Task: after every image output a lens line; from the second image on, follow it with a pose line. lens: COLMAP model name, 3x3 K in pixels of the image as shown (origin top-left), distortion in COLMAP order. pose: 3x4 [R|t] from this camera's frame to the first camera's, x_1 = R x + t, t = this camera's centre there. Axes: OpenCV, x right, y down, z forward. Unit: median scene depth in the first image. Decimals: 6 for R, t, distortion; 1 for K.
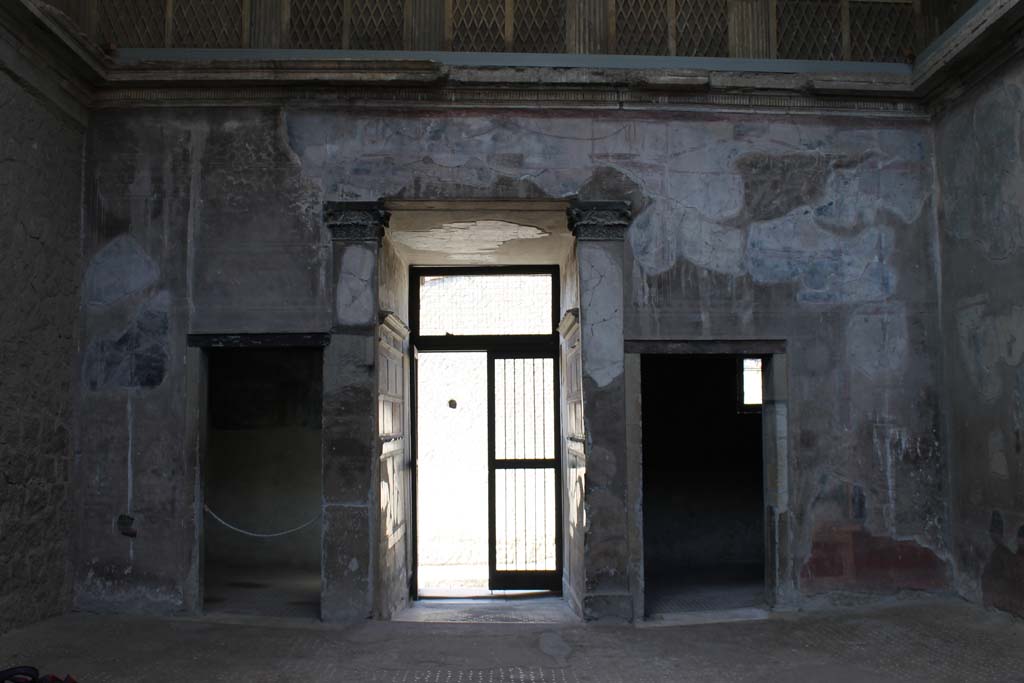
lens RADIAL K [[1012.5, 0, 509.2], [0, 1012.5, 341.2], [0, 0, 1]] dist [-0.144602, 0.187943]
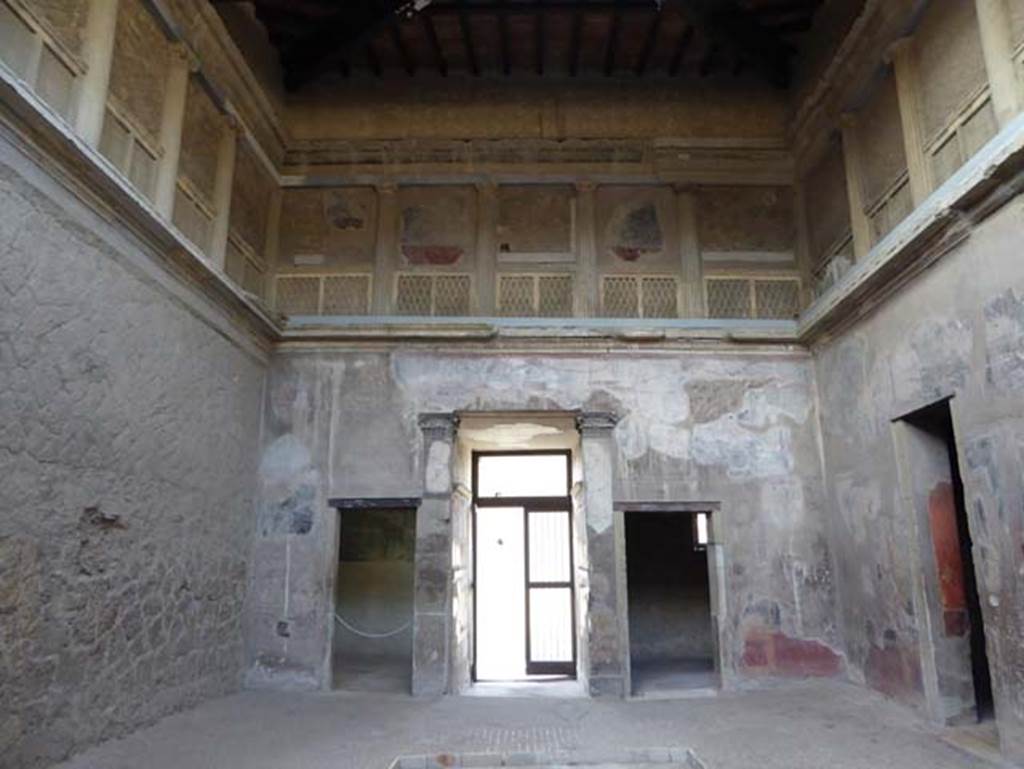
lens RADIAL K [[735.9, 0, 516.3], [0, 735.9, 375.6], [0, 0, 1]] dist [-0.031615, 0.000209]
pose [[0.999538, -0.007084, -0.029573, 0.001771], [0.002339, 0.987515, -0.157508, -0.015611], [0.030319, 0.157366, 0.987075, -0.131497]]
